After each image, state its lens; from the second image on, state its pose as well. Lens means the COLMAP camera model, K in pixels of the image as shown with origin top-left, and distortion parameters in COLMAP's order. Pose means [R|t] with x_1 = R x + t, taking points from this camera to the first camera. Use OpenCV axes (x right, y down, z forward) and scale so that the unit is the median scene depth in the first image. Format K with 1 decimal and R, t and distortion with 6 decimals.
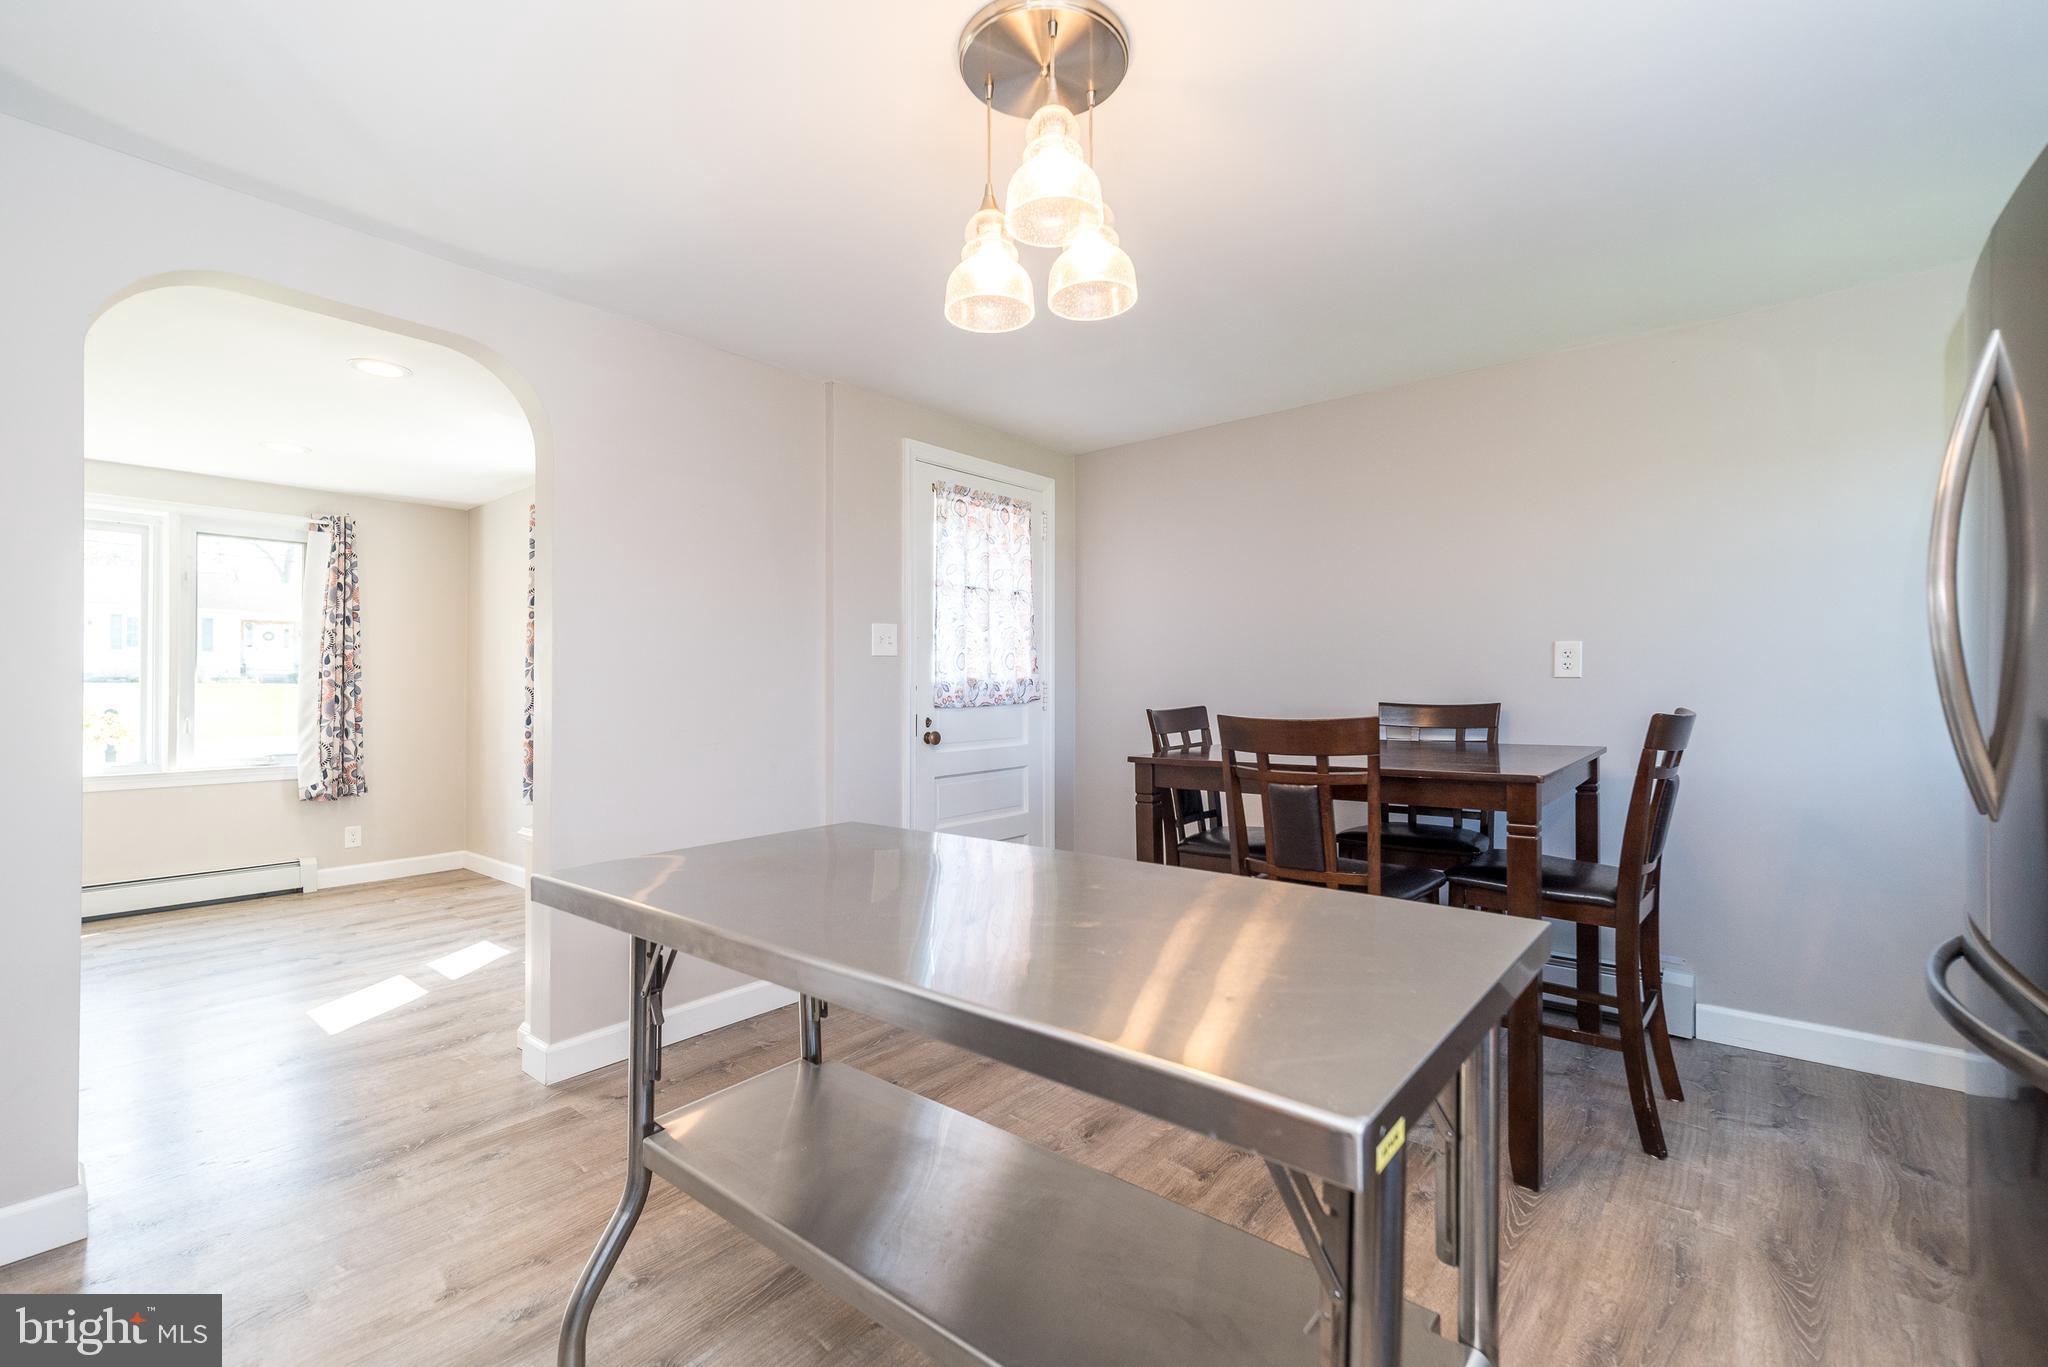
lens RADIAL K [[895.1, 0, 1024.0], [0, 895.1, 683.5], [0, 0, 1]] dist [0.010096, -0.000327]
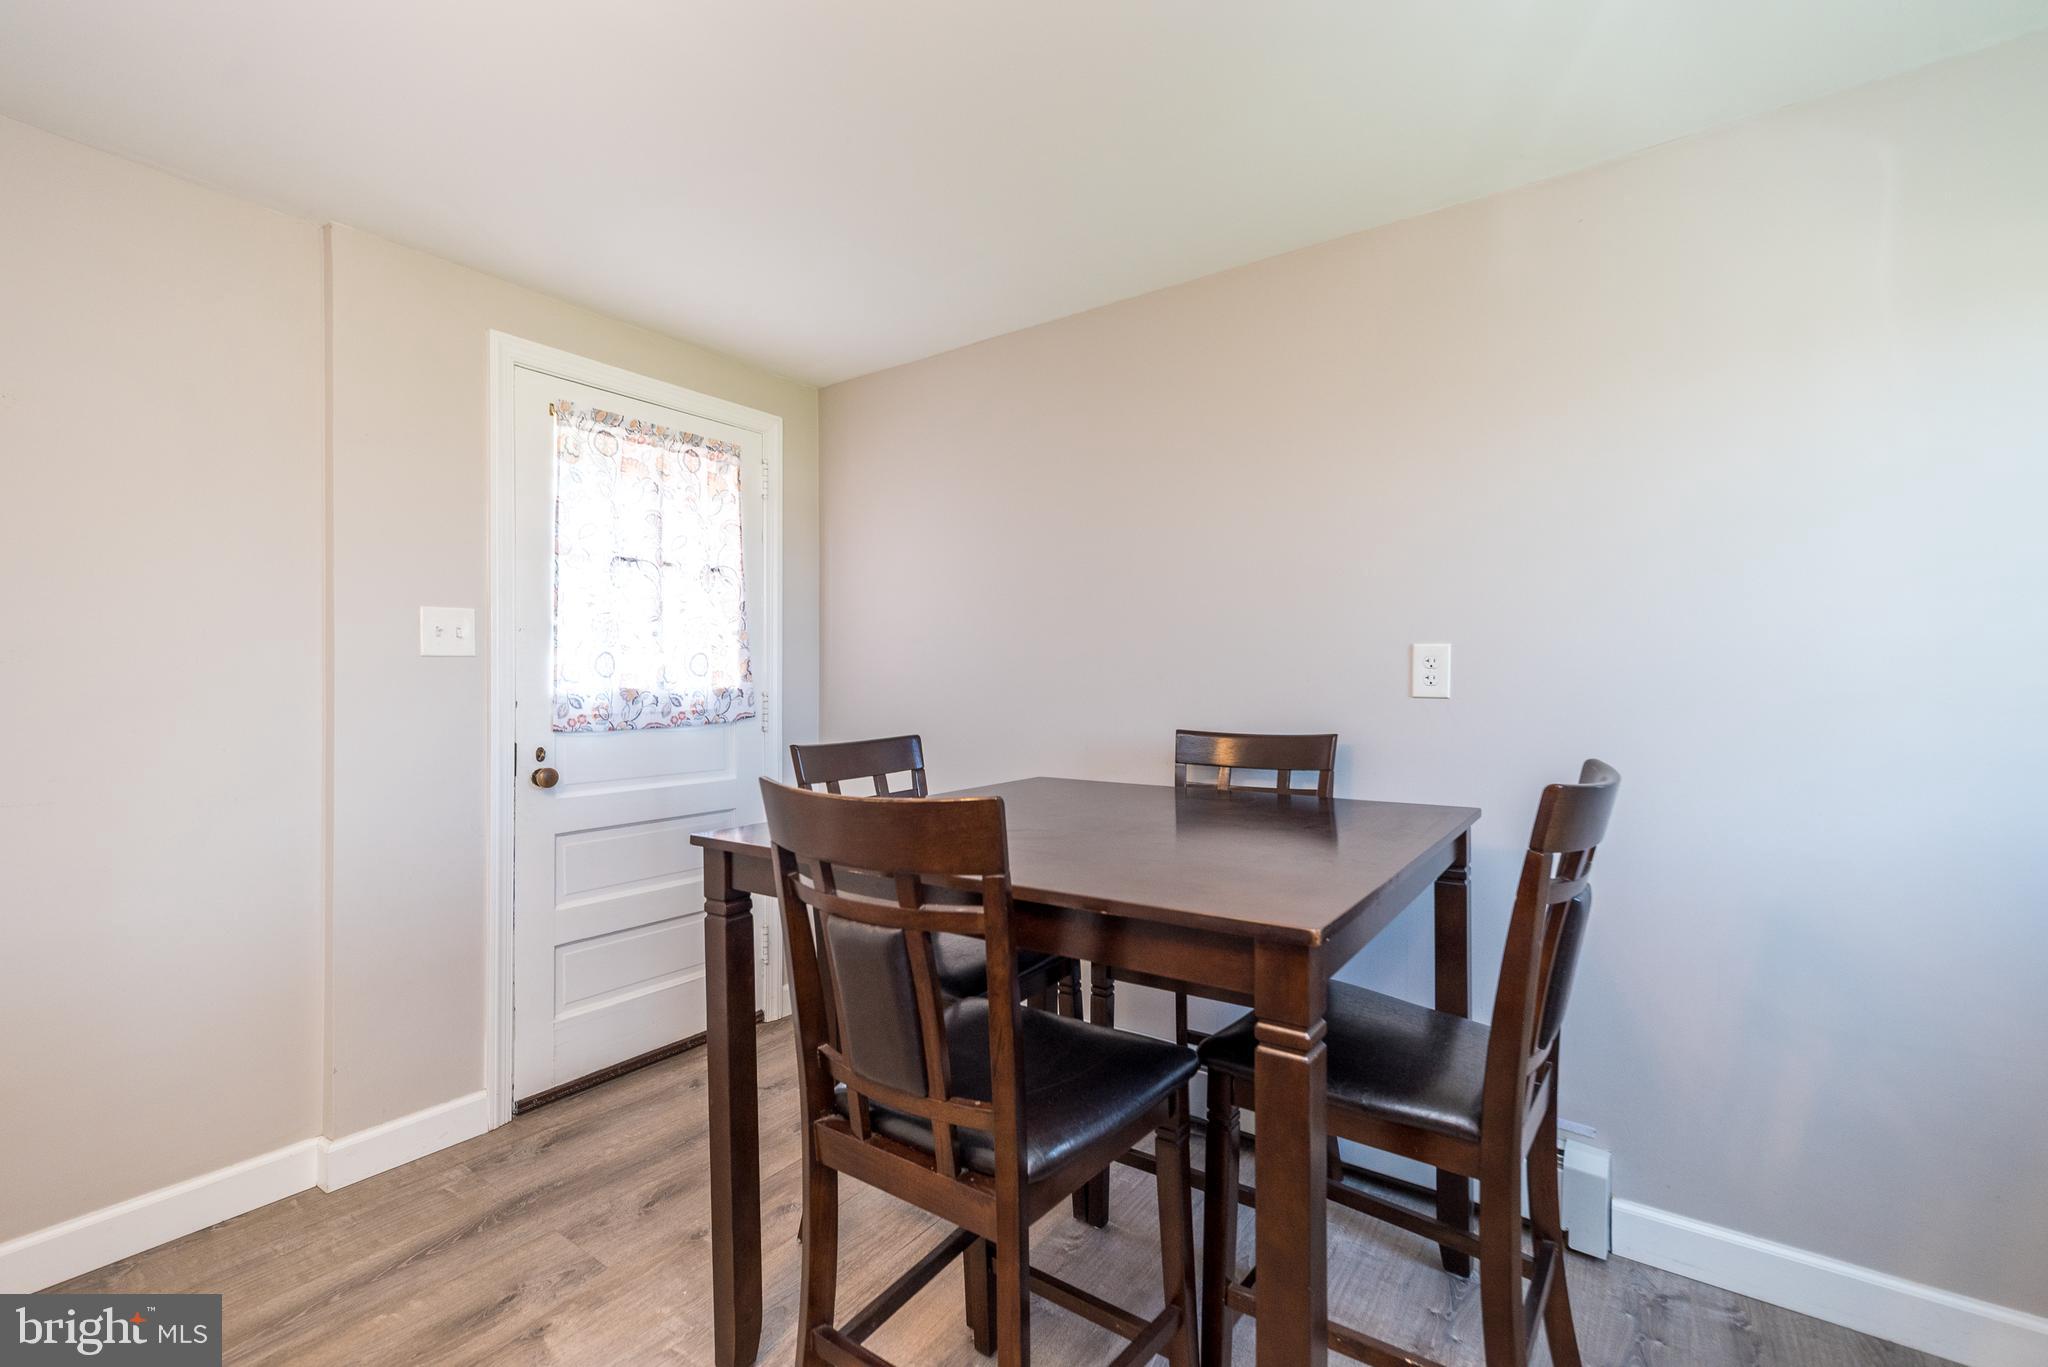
lens RADIAL K [[895.1, 0, 1024.0], [0, 895.1, 683.5], [0, 0, 1]] dist [0.010096, -0.000327]
pose [[0.997425, 0.006411, 0.071425, 0.207664], [-0.006442, 0.999979, 0.000194, -0.012576], [-0.071423, -0.000654, 0.997446, 0.289571]]
